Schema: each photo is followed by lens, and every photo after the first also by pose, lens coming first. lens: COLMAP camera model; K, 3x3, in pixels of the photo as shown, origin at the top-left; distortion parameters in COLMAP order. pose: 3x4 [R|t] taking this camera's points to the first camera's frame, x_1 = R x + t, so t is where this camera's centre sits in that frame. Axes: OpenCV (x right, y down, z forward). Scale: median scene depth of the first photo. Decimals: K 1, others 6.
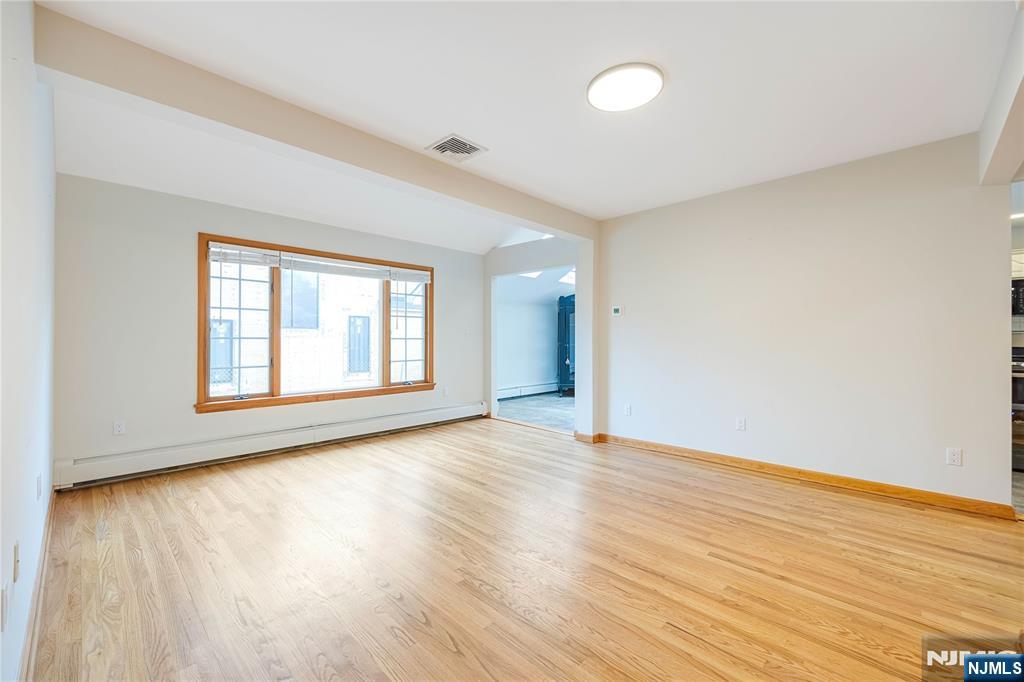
lens RADIAL K [[416.7, 0, 507.9], [0, 416.7, 336.3], [0, 0, 1]] dist [-0.007415, 0.000168]
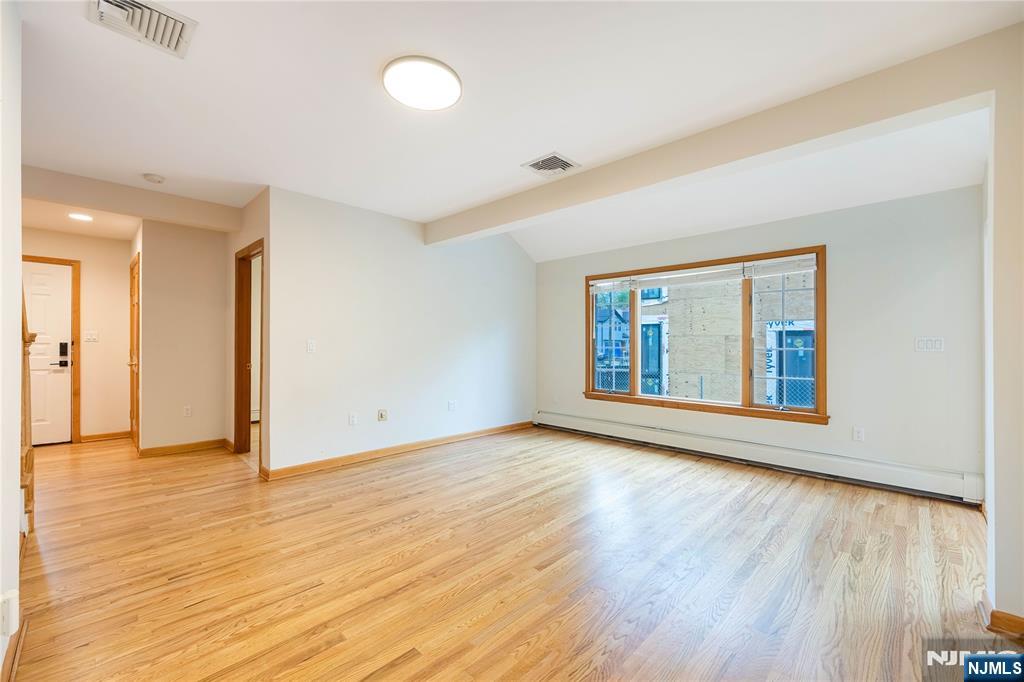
lens RADIAL K [[416.7, 0, 505.1], [0, 416.7, 346.4], [0, 0, 1]] dist [-0.007415, 0.000168]
pose [[-0.006293, -0.002149, -0.999978, 0.619302], [-0.001657, 0.999996, -0.002139, 0.003376], [0.999979, 0.001644, -0.006296, 0.599724]]
